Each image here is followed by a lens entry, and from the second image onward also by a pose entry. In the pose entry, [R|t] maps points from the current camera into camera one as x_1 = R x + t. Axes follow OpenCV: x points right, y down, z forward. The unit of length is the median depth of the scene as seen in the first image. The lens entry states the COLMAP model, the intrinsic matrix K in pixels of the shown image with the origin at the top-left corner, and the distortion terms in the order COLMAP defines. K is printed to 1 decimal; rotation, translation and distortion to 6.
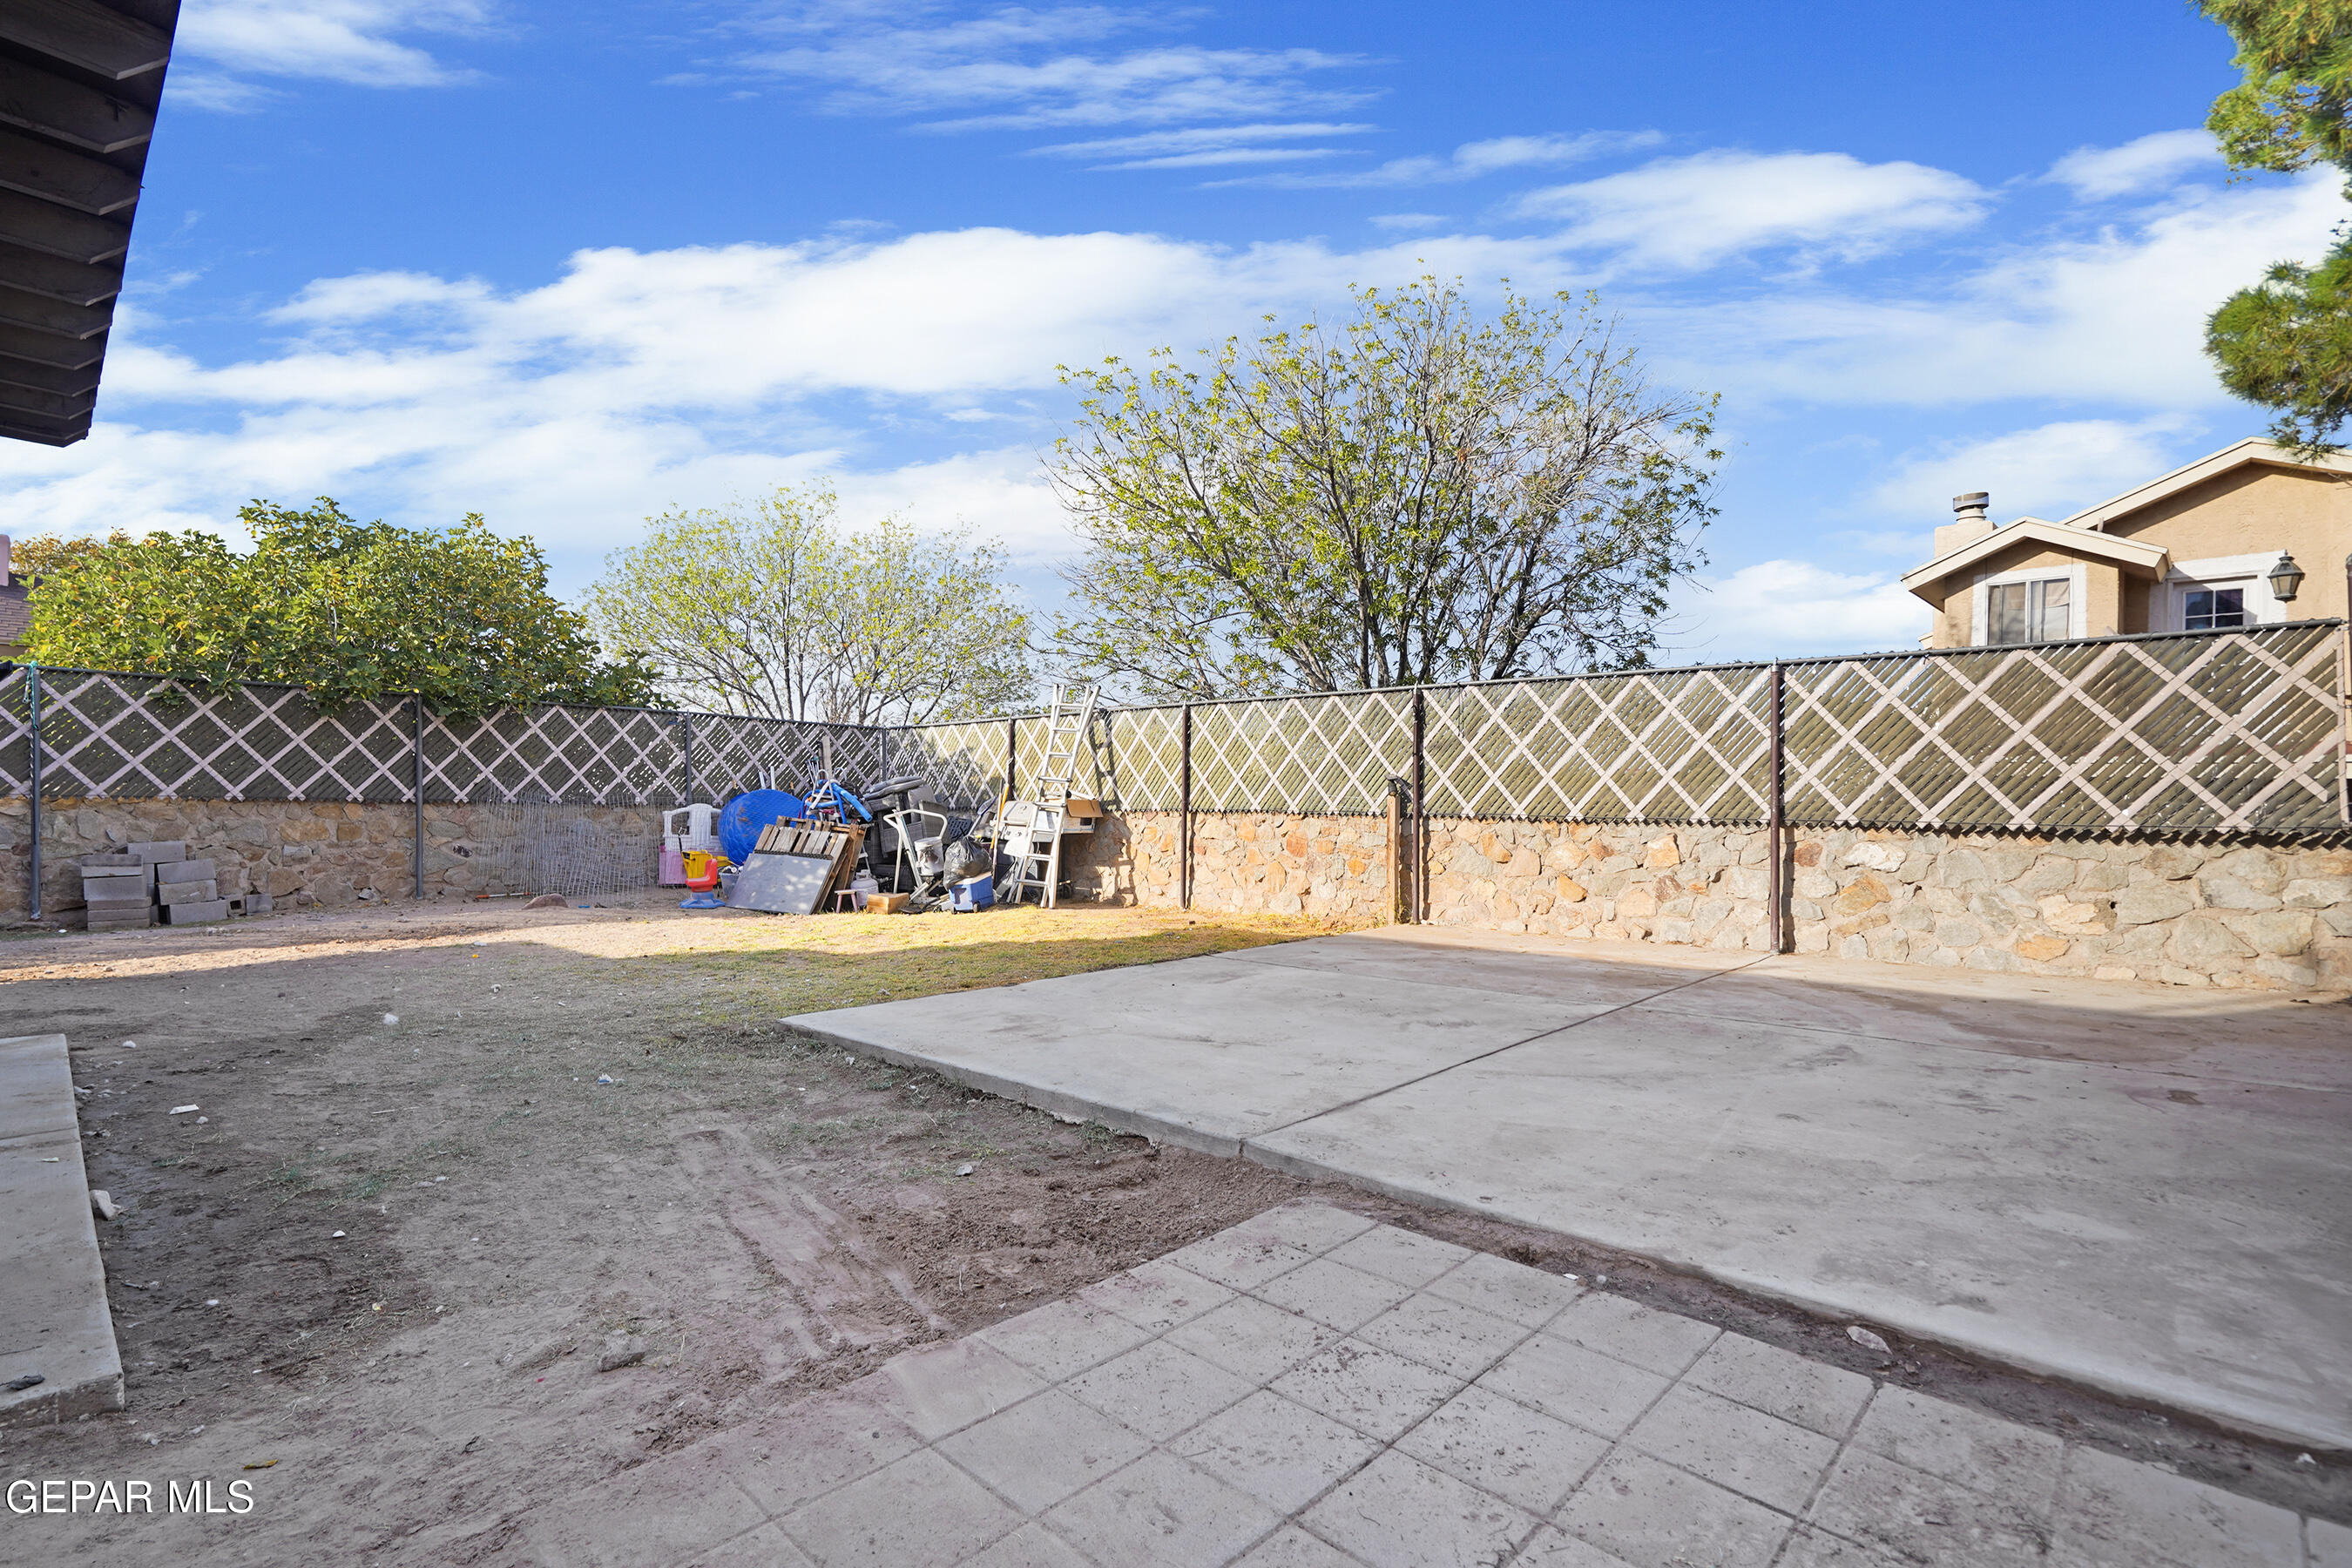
lens RADIAL K [[1089.4, 0, 1174.4], [0, 1089.4, 767.0], [0, 0, 1]] dist [-0.002086, 0.000303]
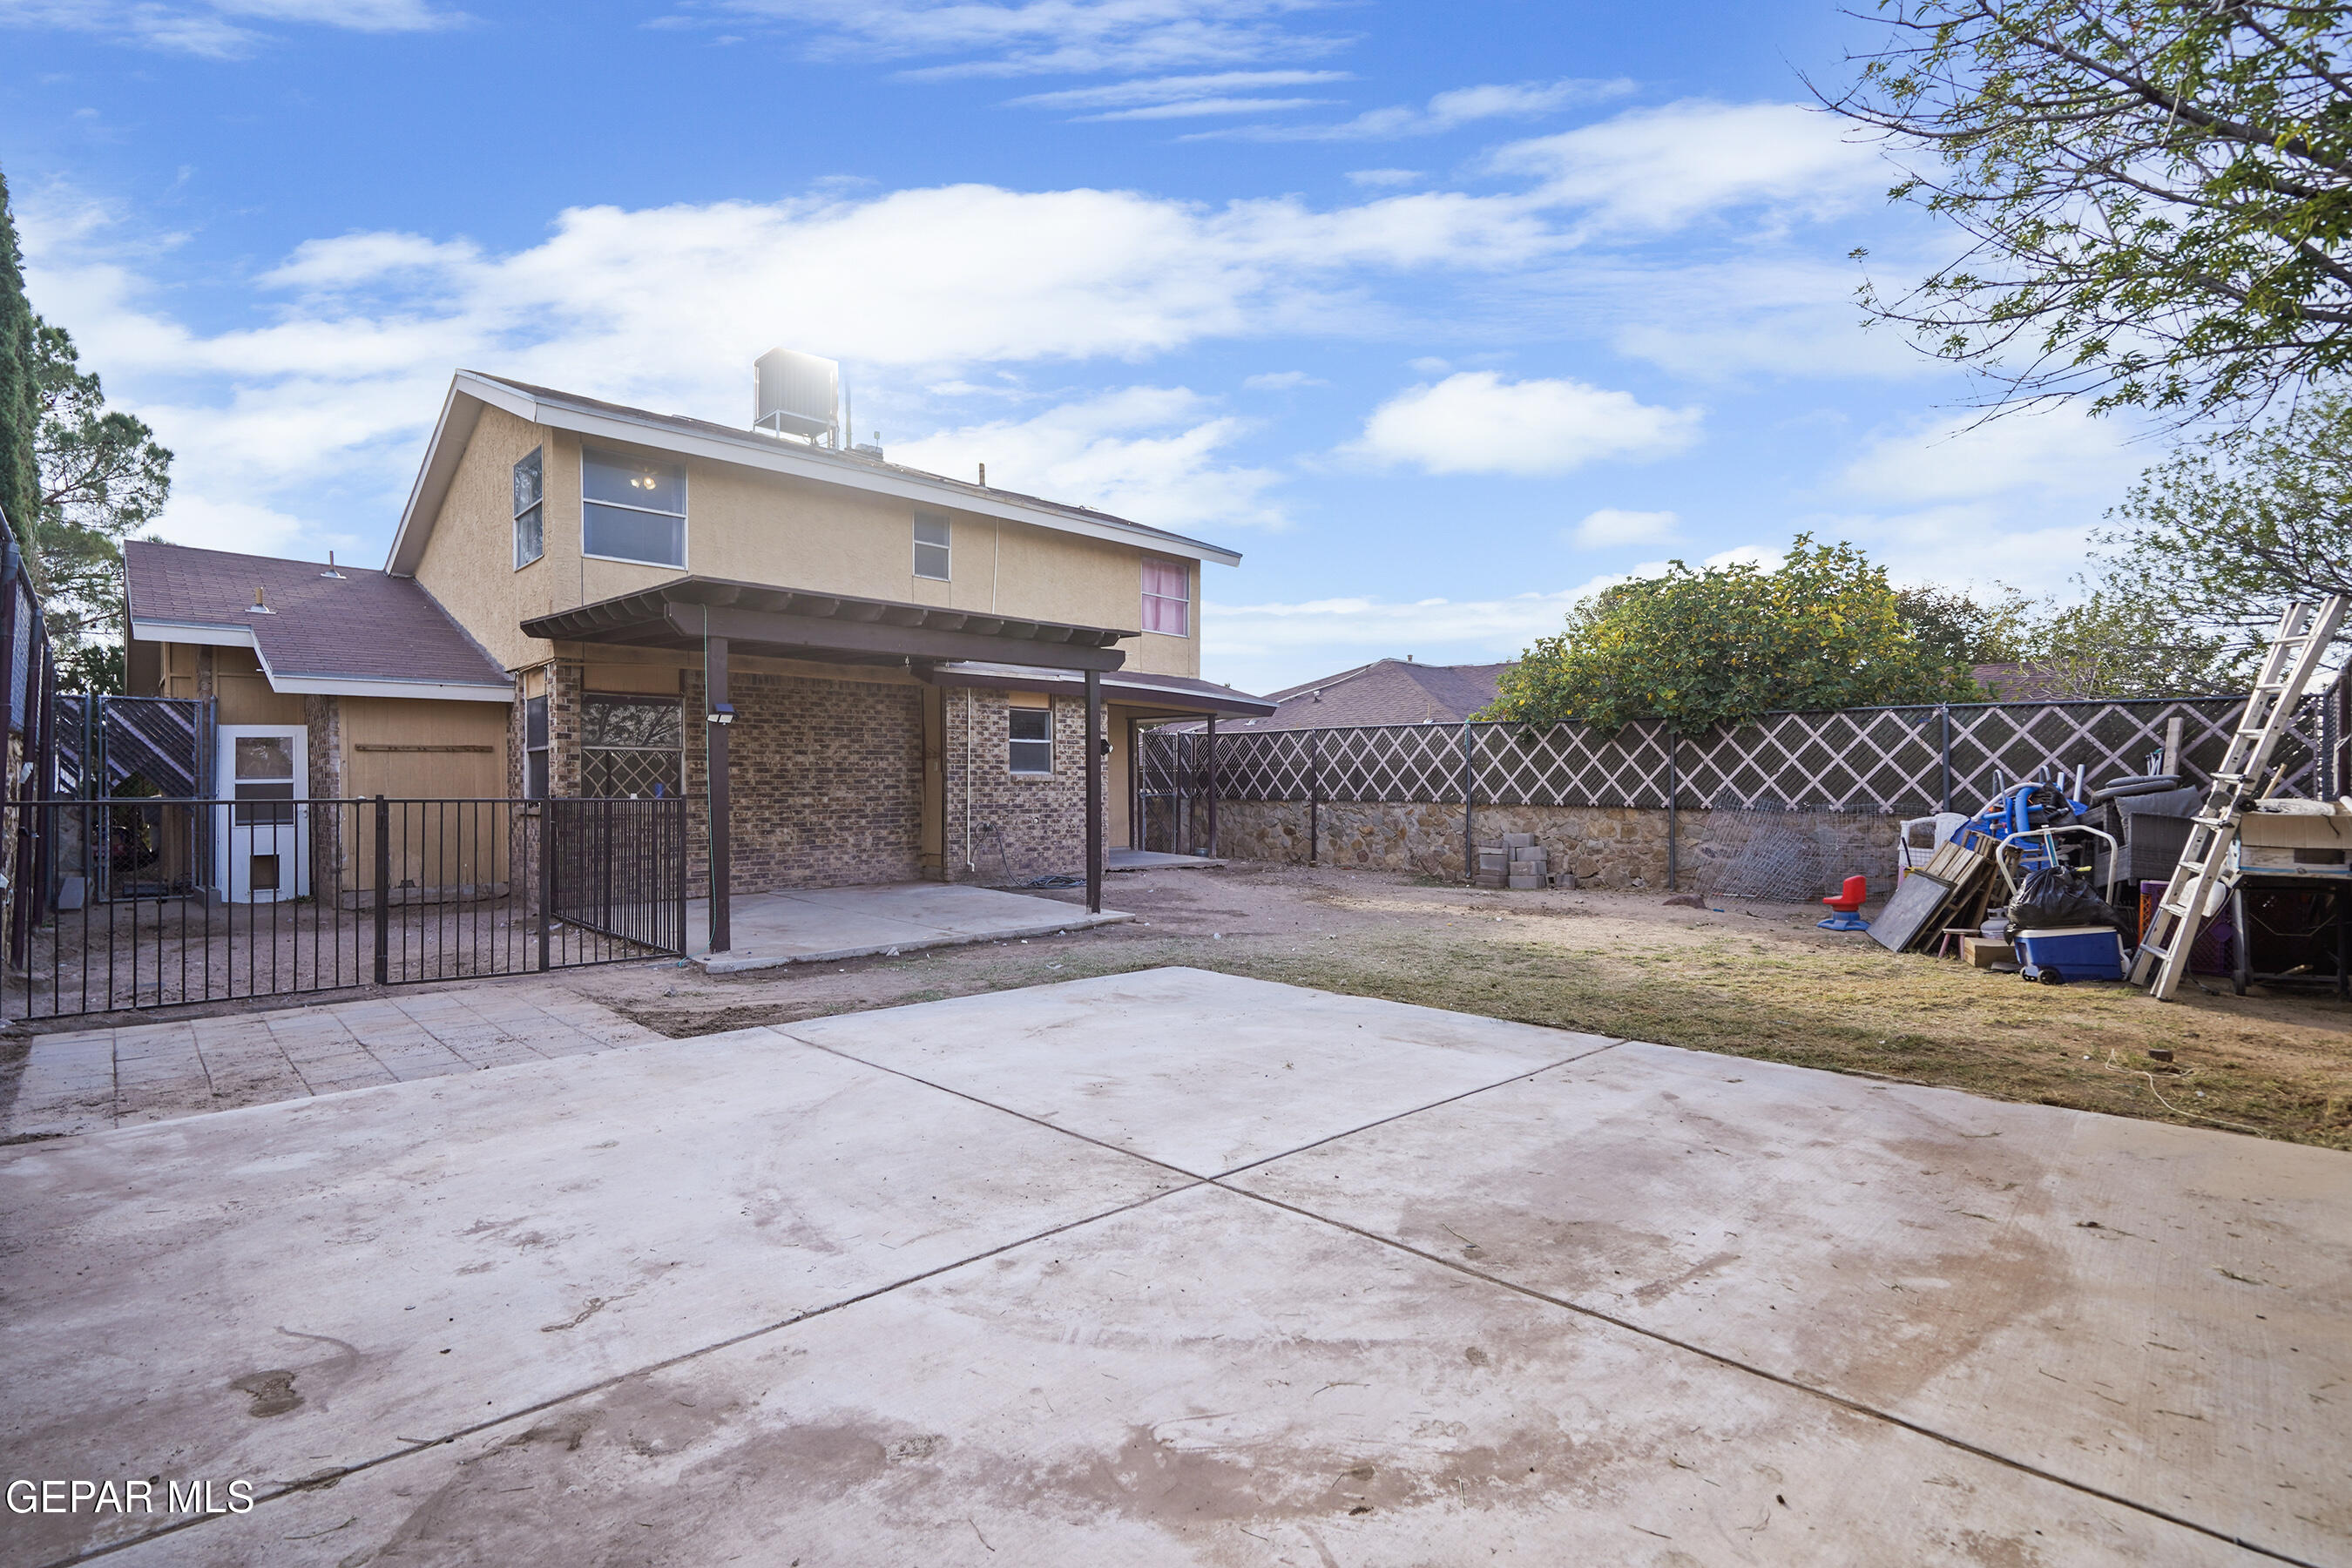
lens RADIAL K [[1089.4, 0, 1174.4], [0, 1089.4, 767.0], [0, 0, 1]] dist [-0.002086, 0.000303]
pose [[-0.035887, -0.039306, -0.998583, 0.499588], [0.015511, 0.999084, -0.039883, 0.026463], [0.999235, -0.016920, -0.035245, 0.505272]]
